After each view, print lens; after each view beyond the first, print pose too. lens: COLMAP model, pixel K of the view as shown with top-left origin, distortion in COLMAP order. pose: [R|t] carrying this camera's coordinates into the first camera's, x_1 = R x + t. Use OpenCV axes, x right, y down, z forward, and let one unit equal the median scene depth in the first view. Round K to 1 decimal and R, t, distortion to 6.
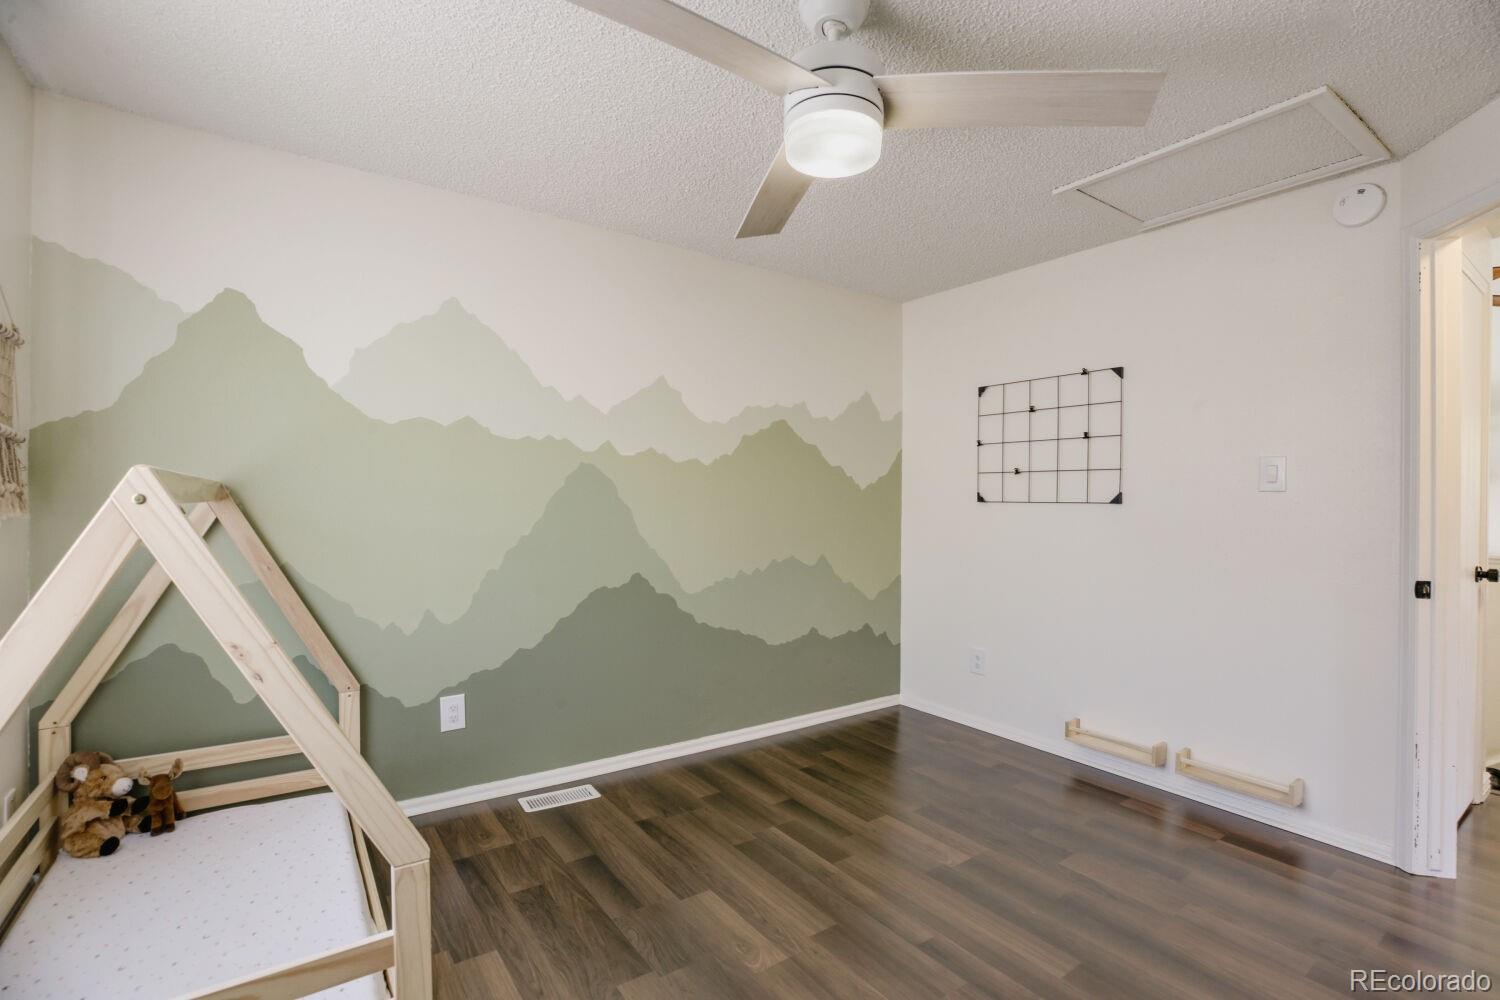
lens RADIAL K [[698.2, 0, 758.3], [0, 698.2, 496.5], [0, 0, 1]] dist [-0.043369, 0.020764]
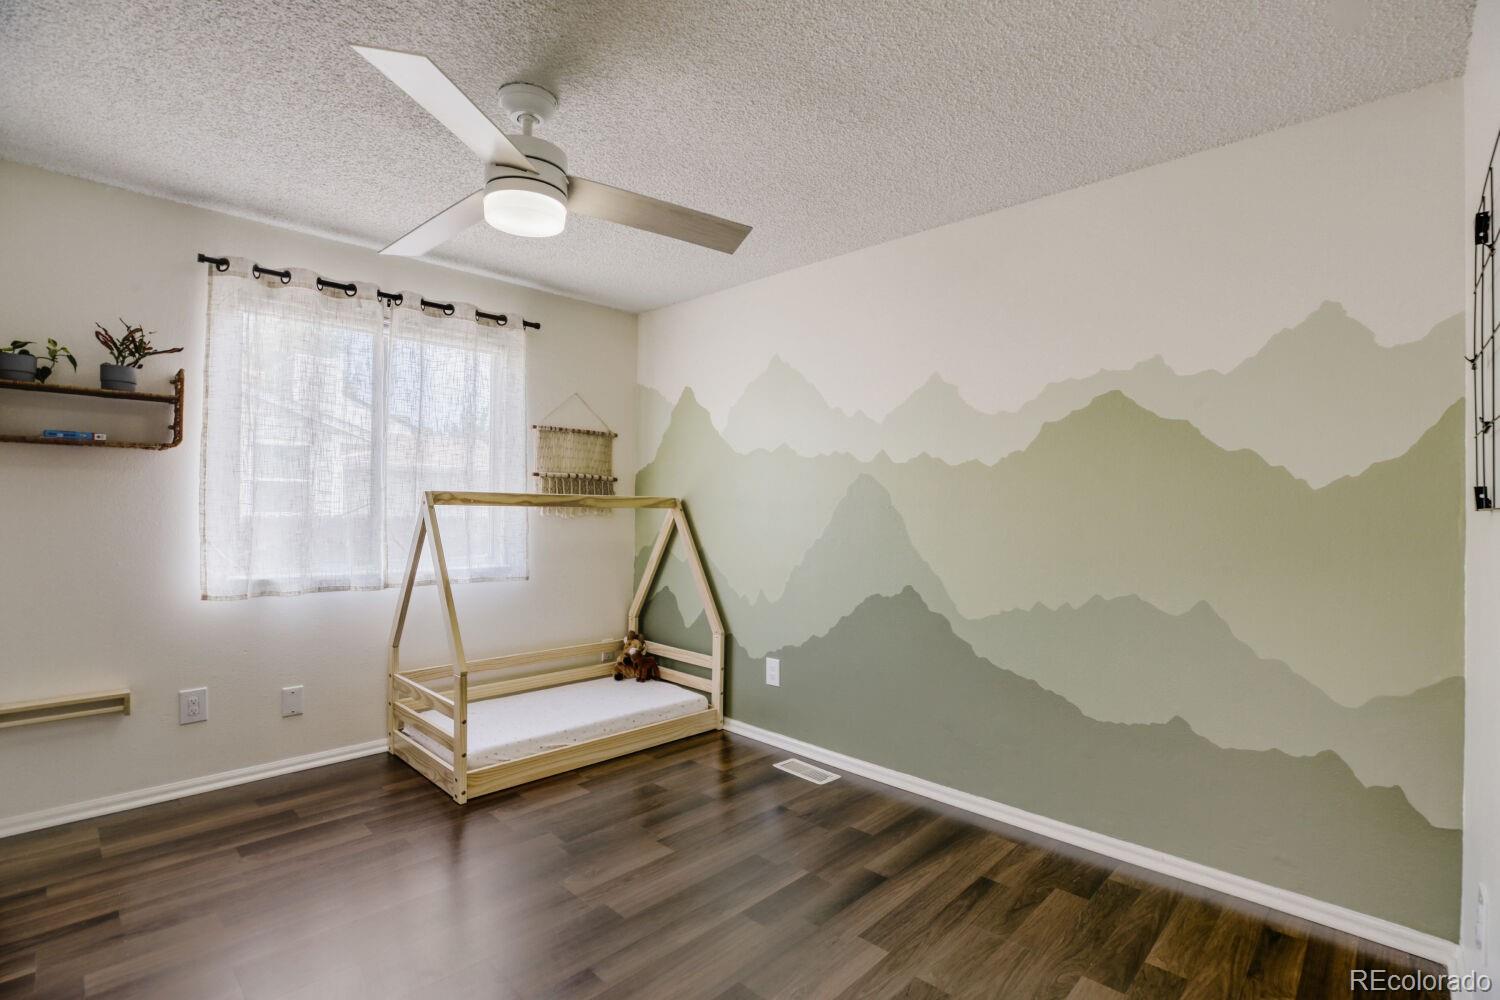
lens RADIAL K [[698.2, 0, 758.3], [0, 698.2, 496.5], [0, 0, 1]] dist [-0.043369, 0.020764]
pose [[0.187967, -0.019378, -0.981984, 0.722828], [-0.001190, 0.999800, -0.019958, 0.007485], [0.982175, 0.004920, 0.187906, 0.618565]]
